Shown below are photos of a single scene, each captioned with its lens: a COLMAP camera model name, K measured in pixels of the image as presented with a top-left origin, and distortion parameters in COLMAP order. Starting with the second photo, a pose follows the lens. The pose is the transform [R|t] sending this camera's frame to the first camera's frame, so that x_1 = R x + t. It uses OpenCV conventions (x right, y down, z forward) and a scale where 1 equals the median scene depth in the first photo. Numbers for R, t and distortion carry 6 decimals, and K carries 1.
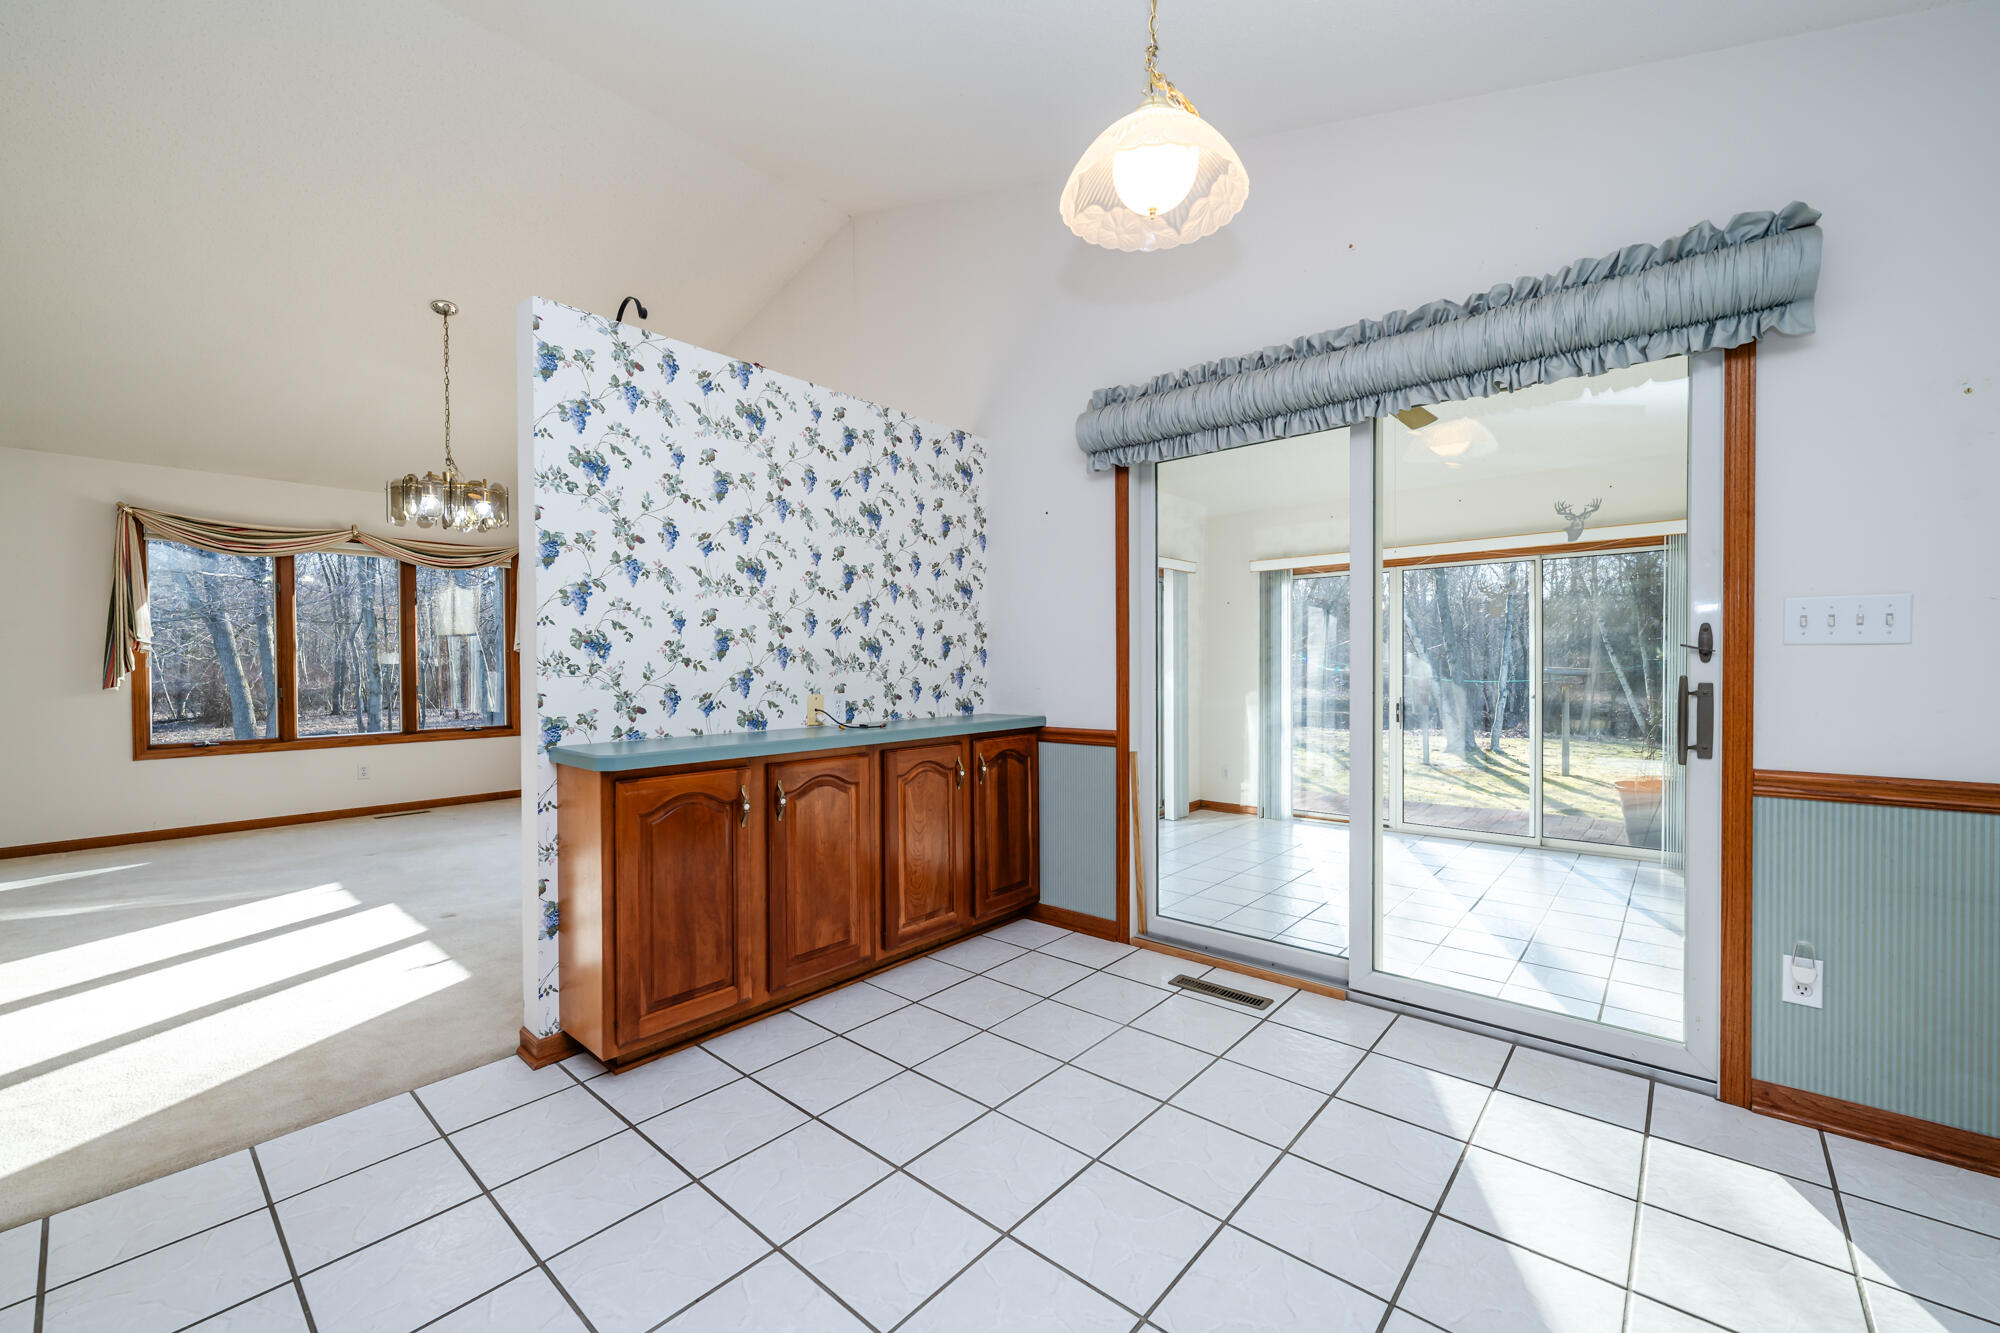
lens RADIAL K [[799.2, 0, 999.8], [0, 799.2, 671.8], [0, 0, 1]] dist [-0.002509, 0.000766]
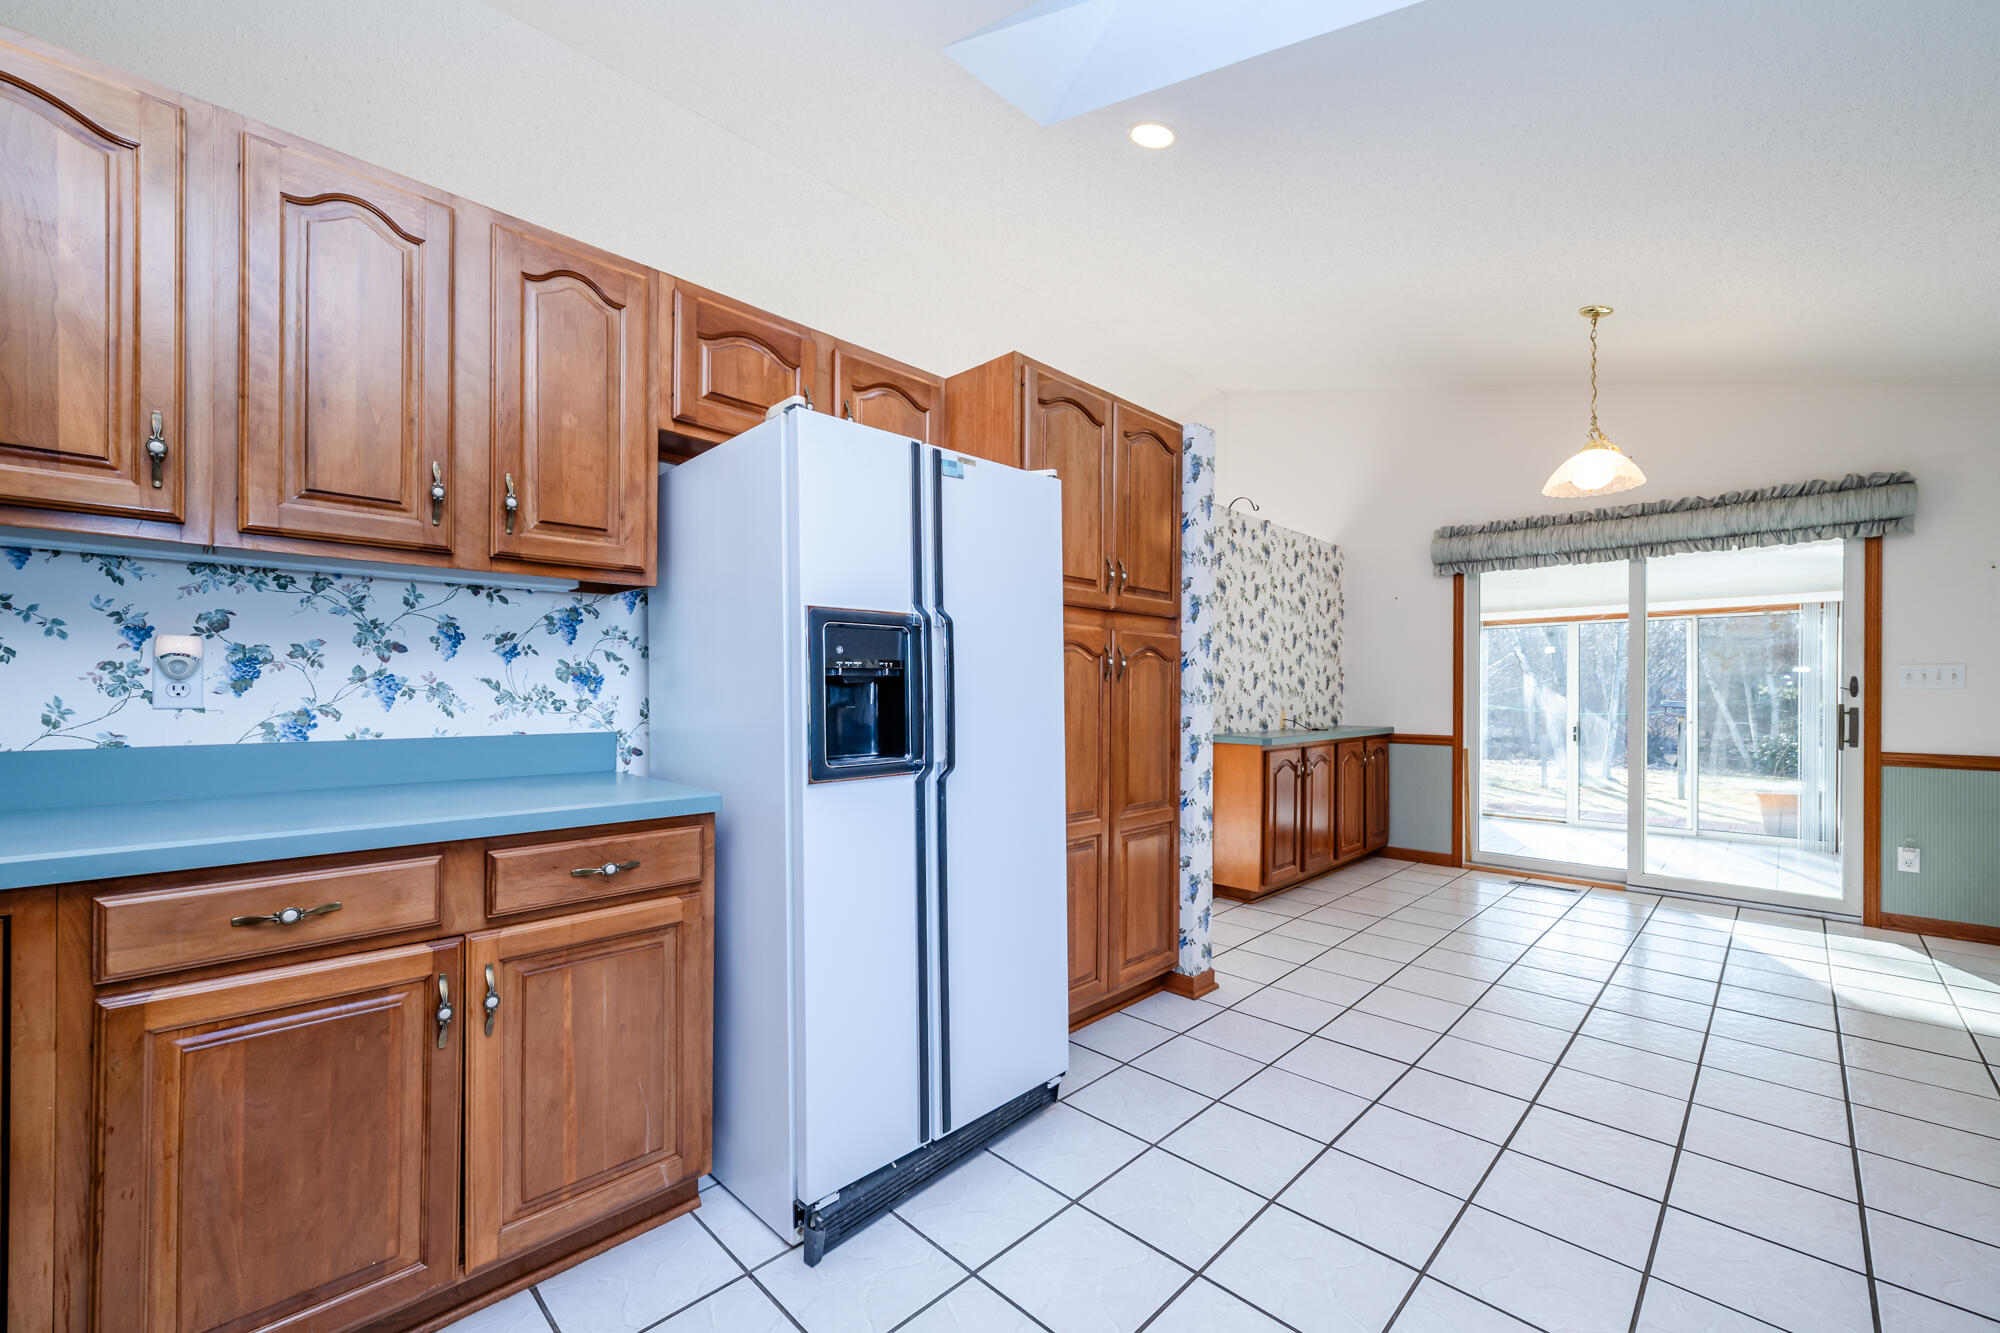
lens RADIAL K [[799.2, 0, 996.9], [0, 799.2, 689.0], [0, 0, 1]] dist [-0.002509, 0.000766]
pose [[0.997831, 0.010160, -0.065045, -0.862183], [-0.011129, 0.999832, -0.014546, 0.016834], [0.064887, 0.015239, 0.997776, -0.862402]]
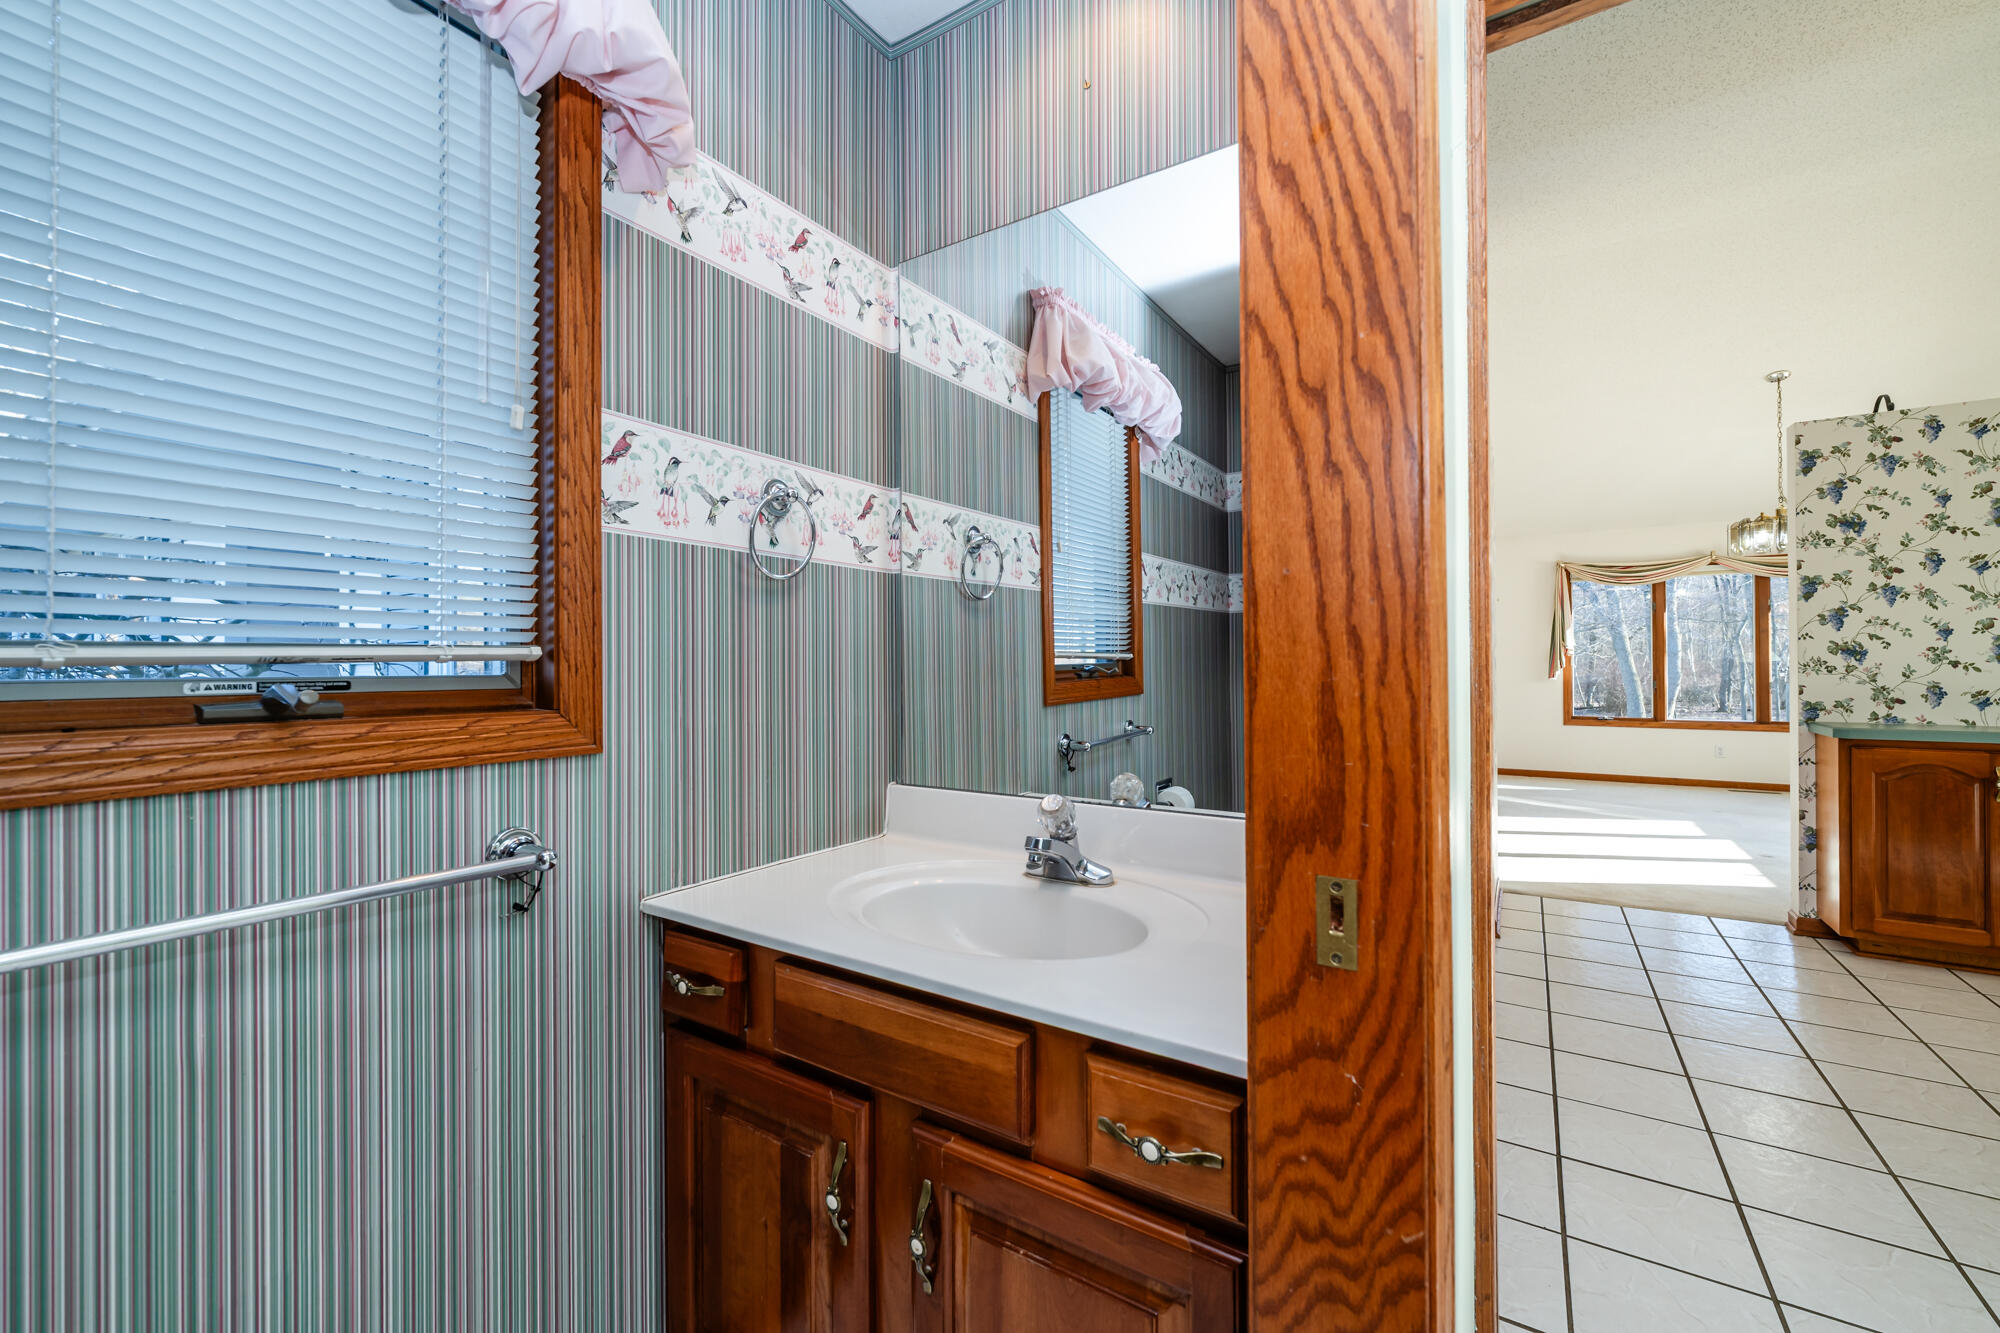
lens RADIAL K [[799.2, 0, 1001.6], [0, 799.2, 661.6], [0, 0, 1]] dist [-0.002509, 0.000766]
pose [[0.137289, -0.001087, -0.990530, 0.631312], [-0.008475, 0.999962, -0.002272, -0.000906], [0.990495, 0.008707, 0.137274, -0.622030]]
